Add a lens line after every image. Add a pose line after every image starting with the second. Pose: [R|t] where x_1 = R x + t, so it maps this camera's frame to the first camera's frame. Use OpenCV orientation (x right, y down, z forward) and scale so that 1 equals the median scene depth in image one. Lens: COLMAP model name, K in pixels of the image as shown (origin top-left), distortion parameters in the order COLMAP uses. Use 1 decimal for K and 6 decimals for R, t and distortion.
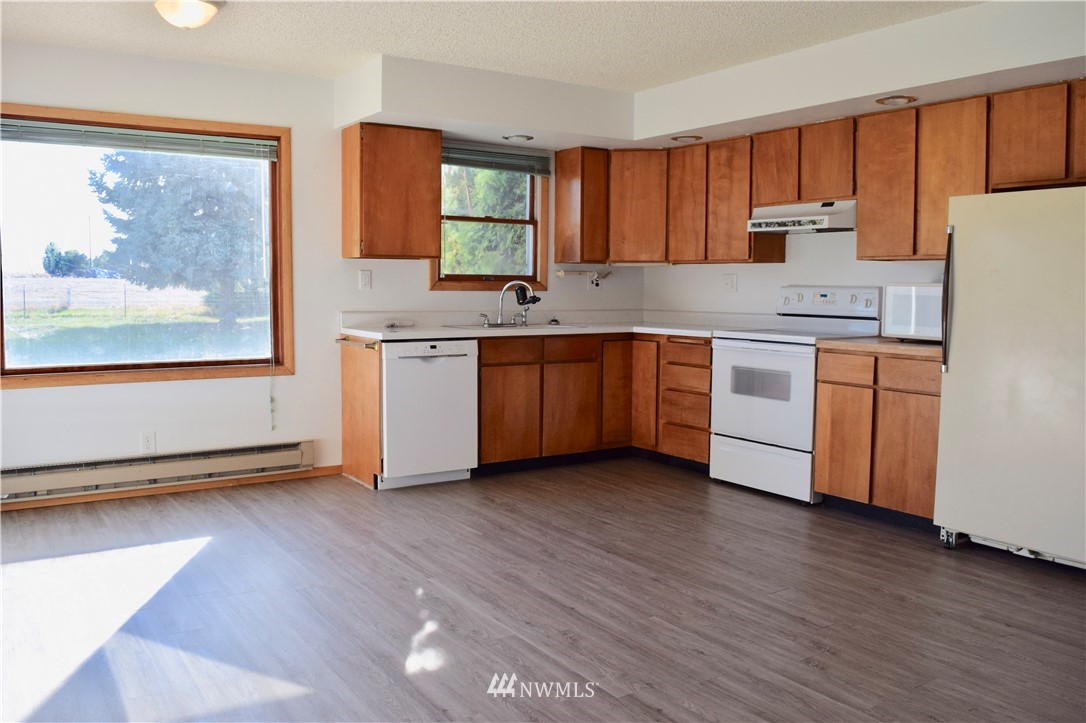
lens RADIAL K [[870.0, 0, 538.3], [0, 870.0, 356.9], [0, 0, 1]] dist [-0.090348, 0.010306]
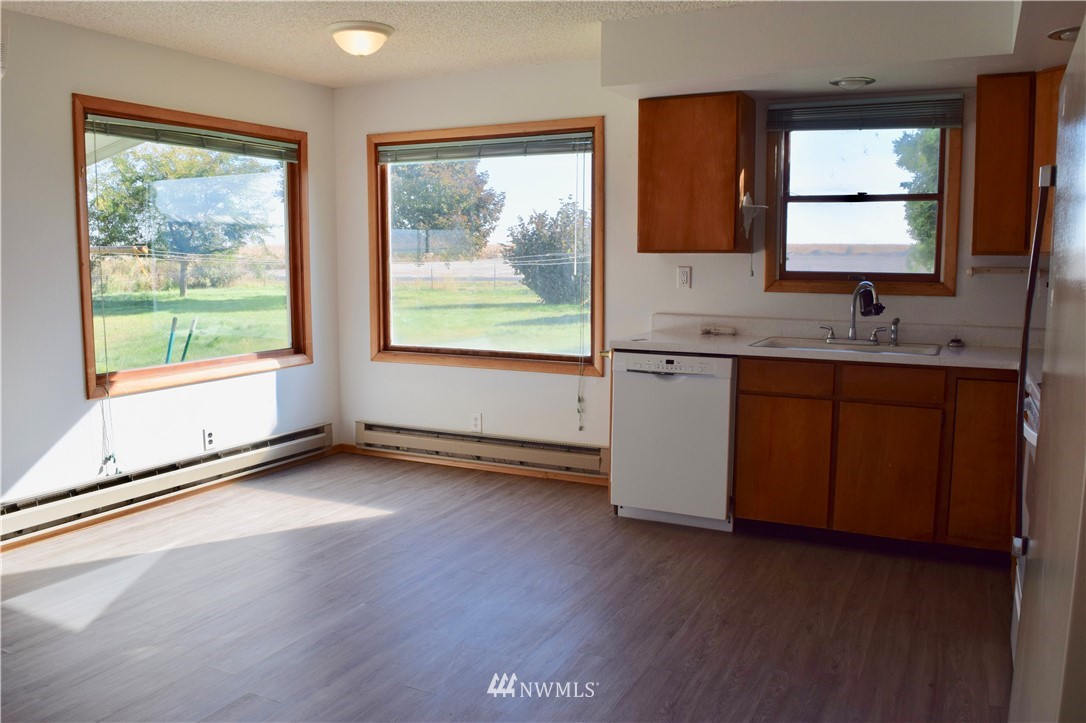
lens RADIAL K [[870.0, 0, 538.3], [0, 870.0, 356.9], [0, 0, 1]] dist [-0.090348, 0.010306]
pose [[0.493381, 0.092214, -0.864911, 0.526223], [-0.071251, 0.995307, 0.065472, -0.060911], [0.866890, 0.029323, 0.497636, 0.478550]]
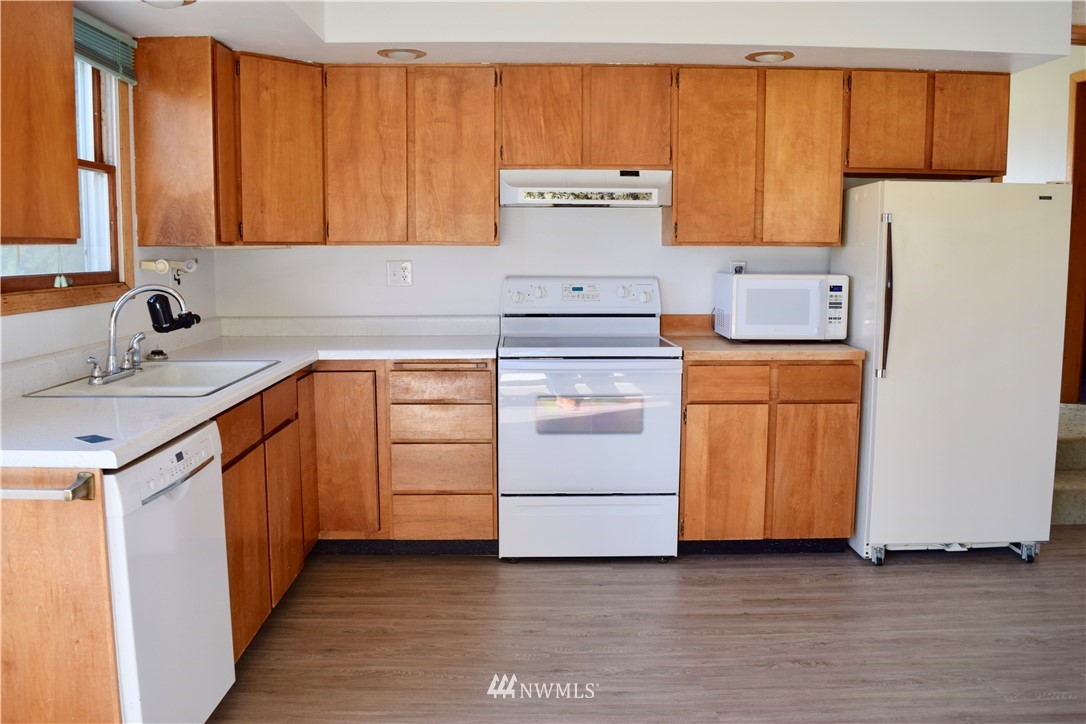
lens RADIAL K [[870.0, 0, 538.3], [0, 870.0, 357.4], [0, 0, 1]] dist [-0.090348, 0.010306]
pose [[0.543106, -0.109658, 0.832473, -0.364235], [0.073138, 0.993845, 0.083200, -0.080562], [-0.836473, 0.015700, 0.547783, 0.621090]]
